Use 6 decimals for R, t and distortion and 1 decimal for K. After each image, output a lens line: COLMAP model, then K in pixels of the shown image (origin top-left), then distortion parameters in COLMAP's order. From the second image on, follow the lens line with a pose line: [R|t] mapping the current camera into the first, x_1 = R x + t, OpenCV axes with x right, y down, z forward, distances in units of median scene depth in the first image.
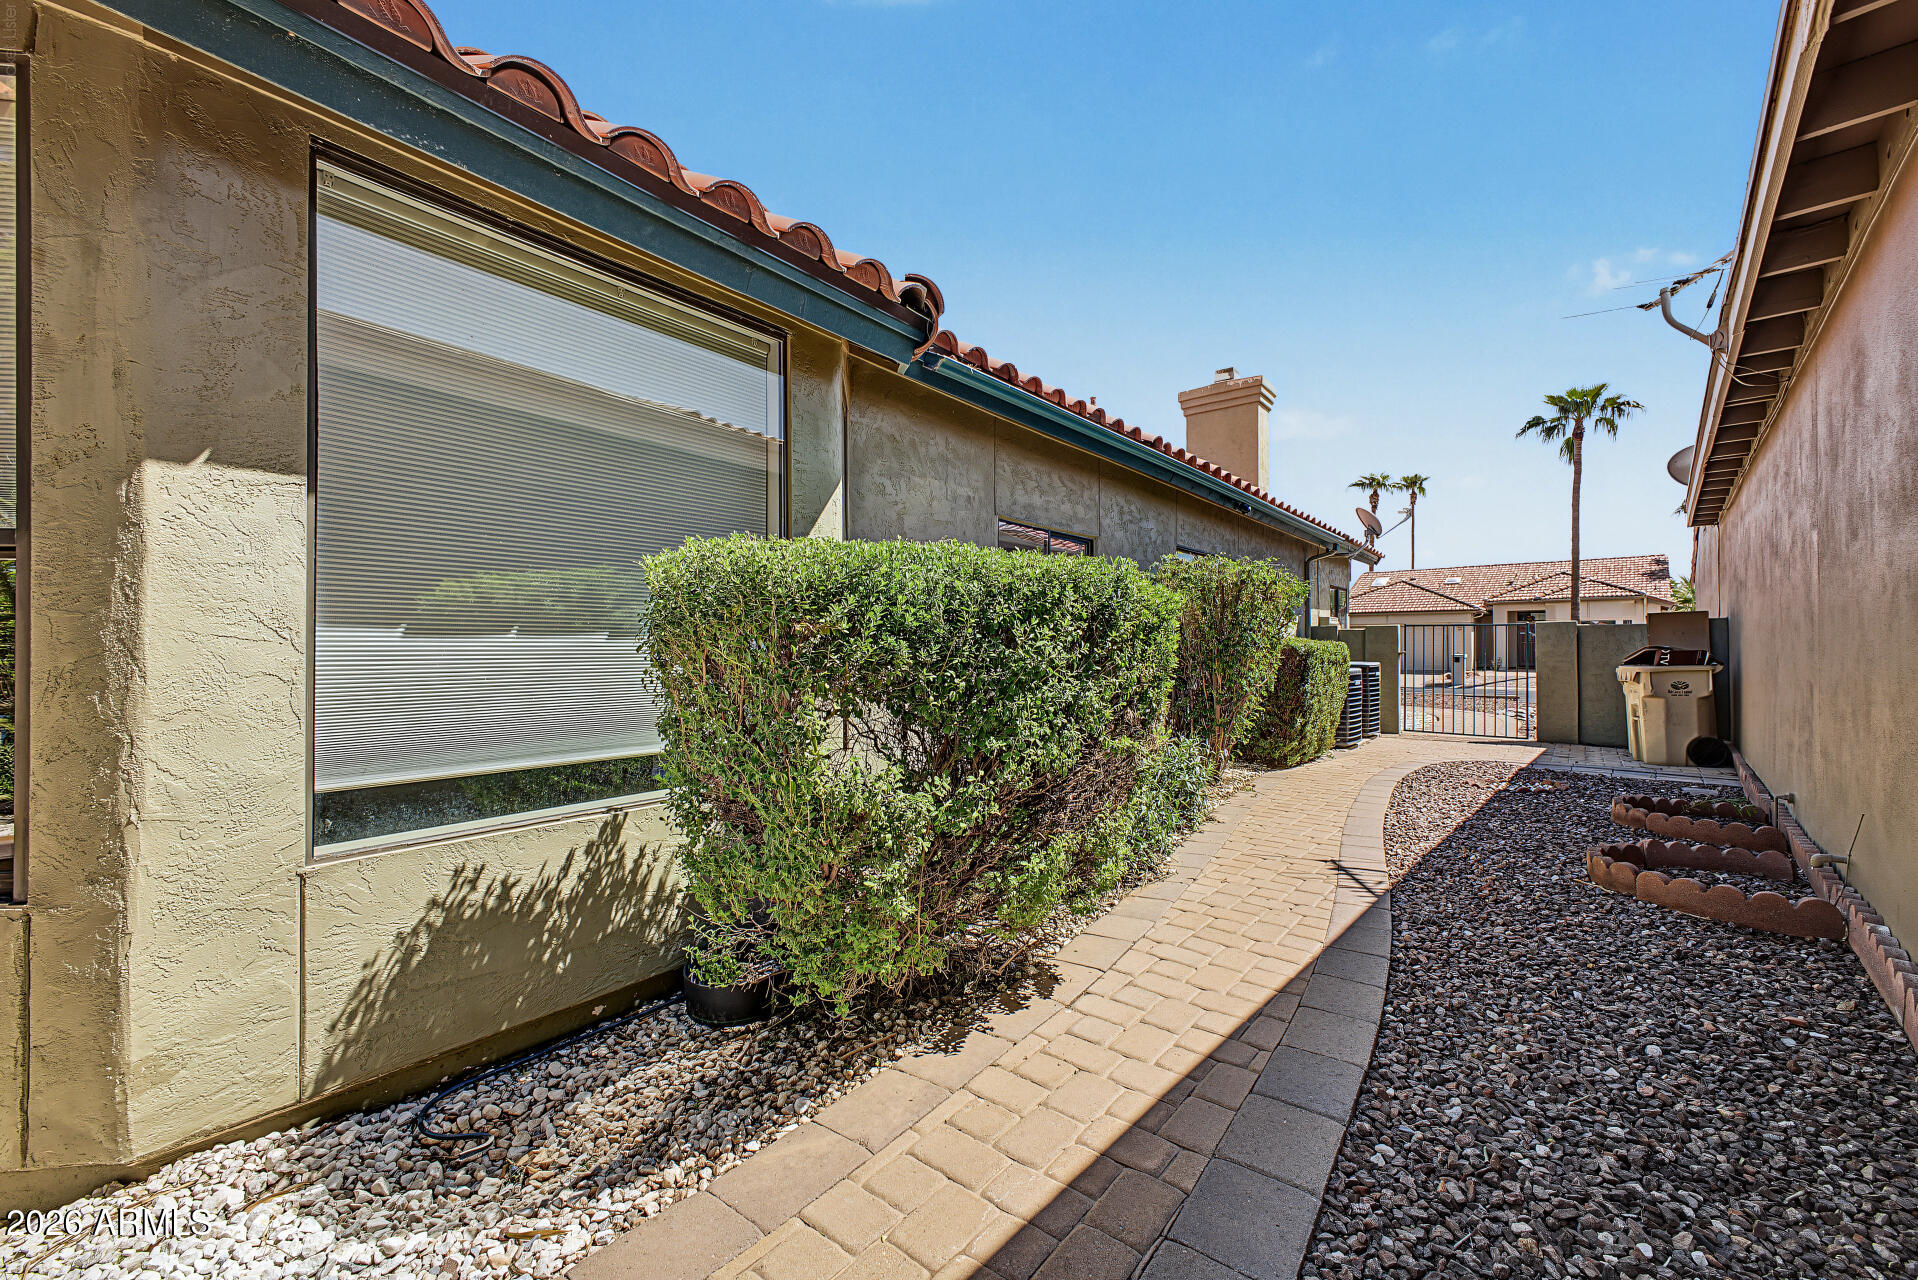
lens RADIAL K [[754.7, 0, 963.8], [0, 754.7, 649.6], [0, 0, 1]] dist [0.023583, -0.011191]
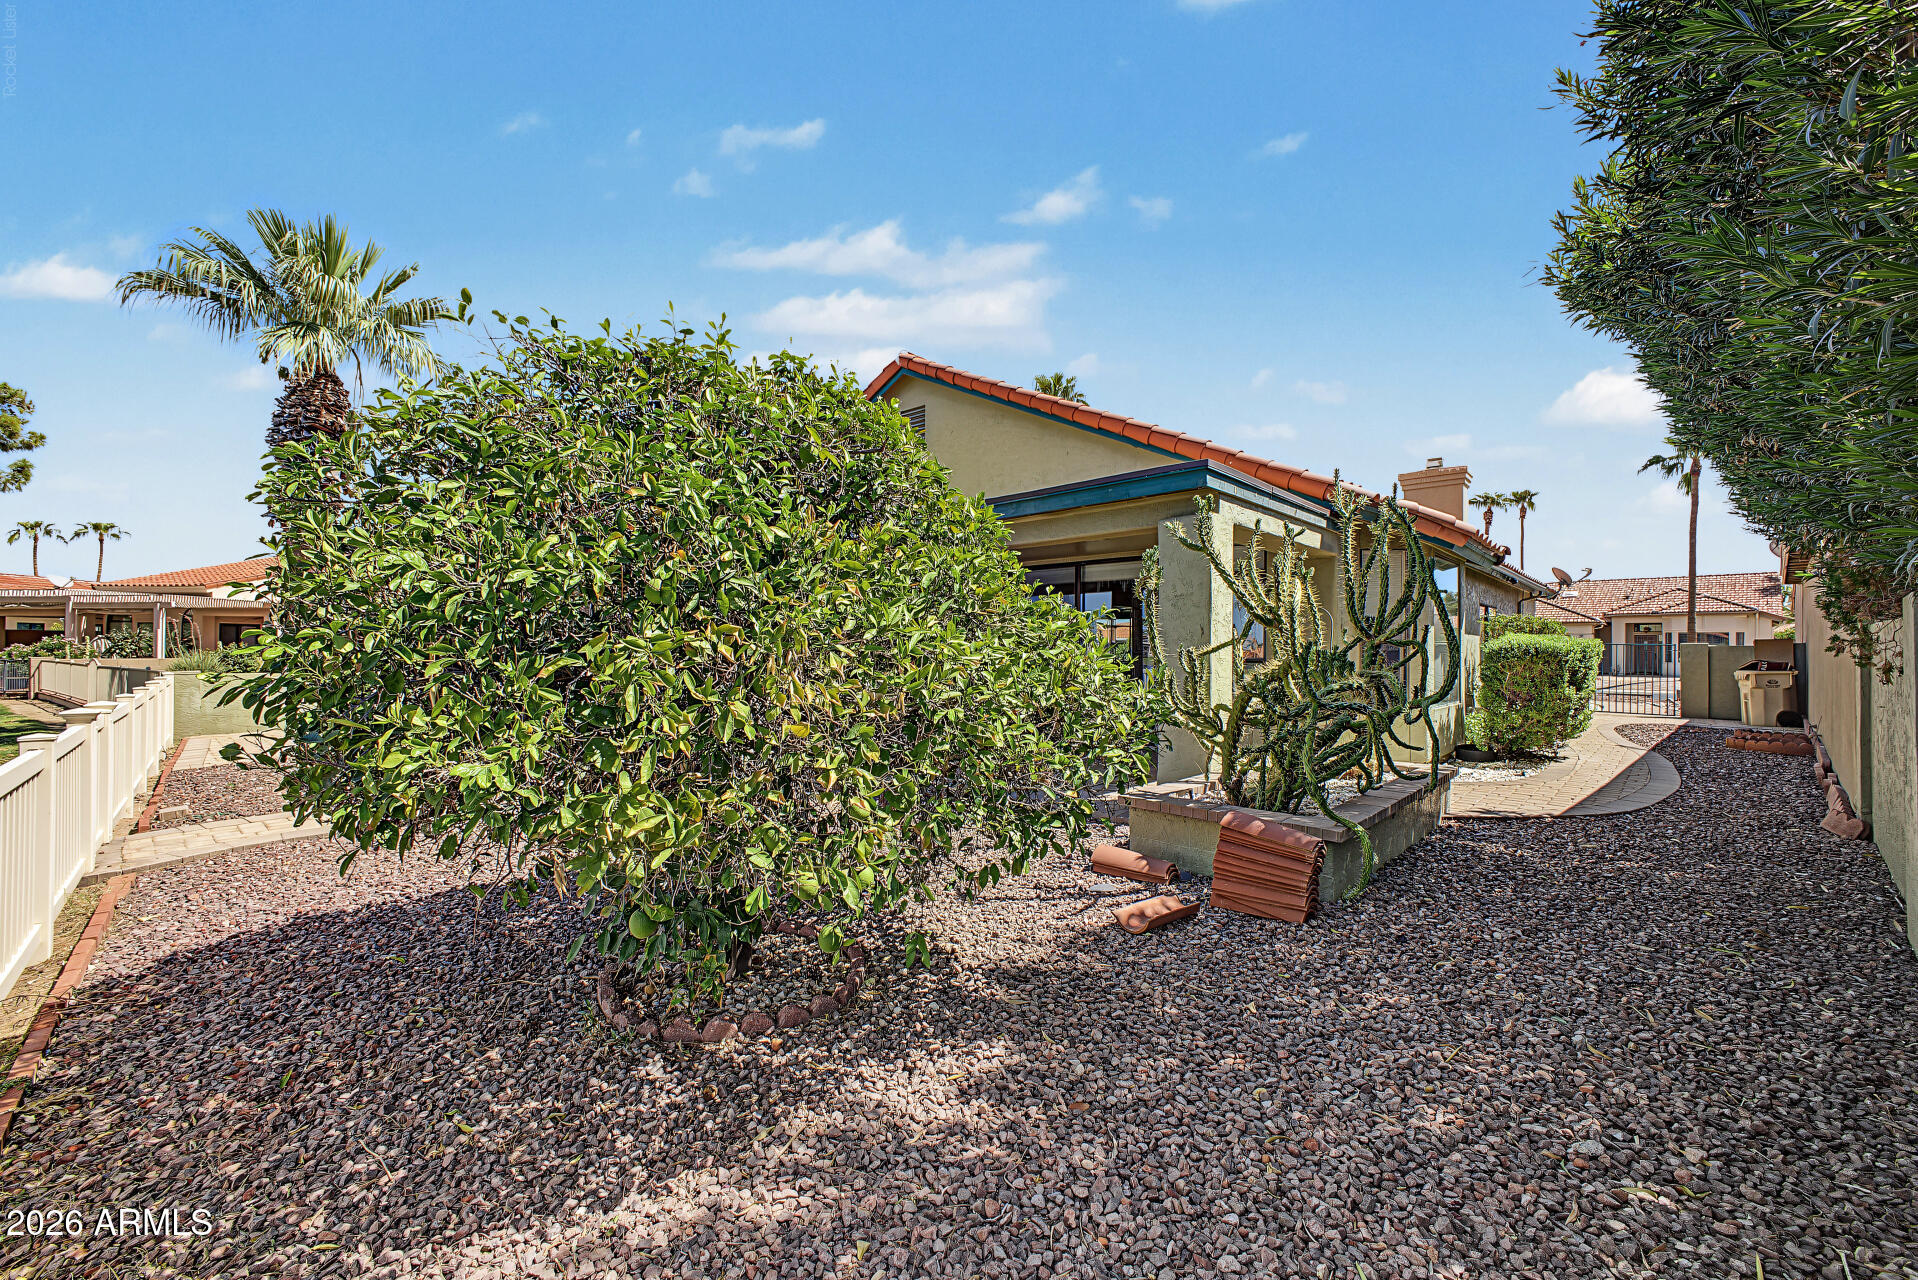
lens RADIAL K [[754.7, 0, 963.8], [0, 754.7, 649.6], [0, 0, 1]] dist [0.023583, -0.011191]
pose [[0.996947, 0.008237, -0.077643, -0.181112], [-0.008400, 0.999963, -0.001773, -0.001621], [0.077625, 0.002419, 0.996980, -0.207820]]
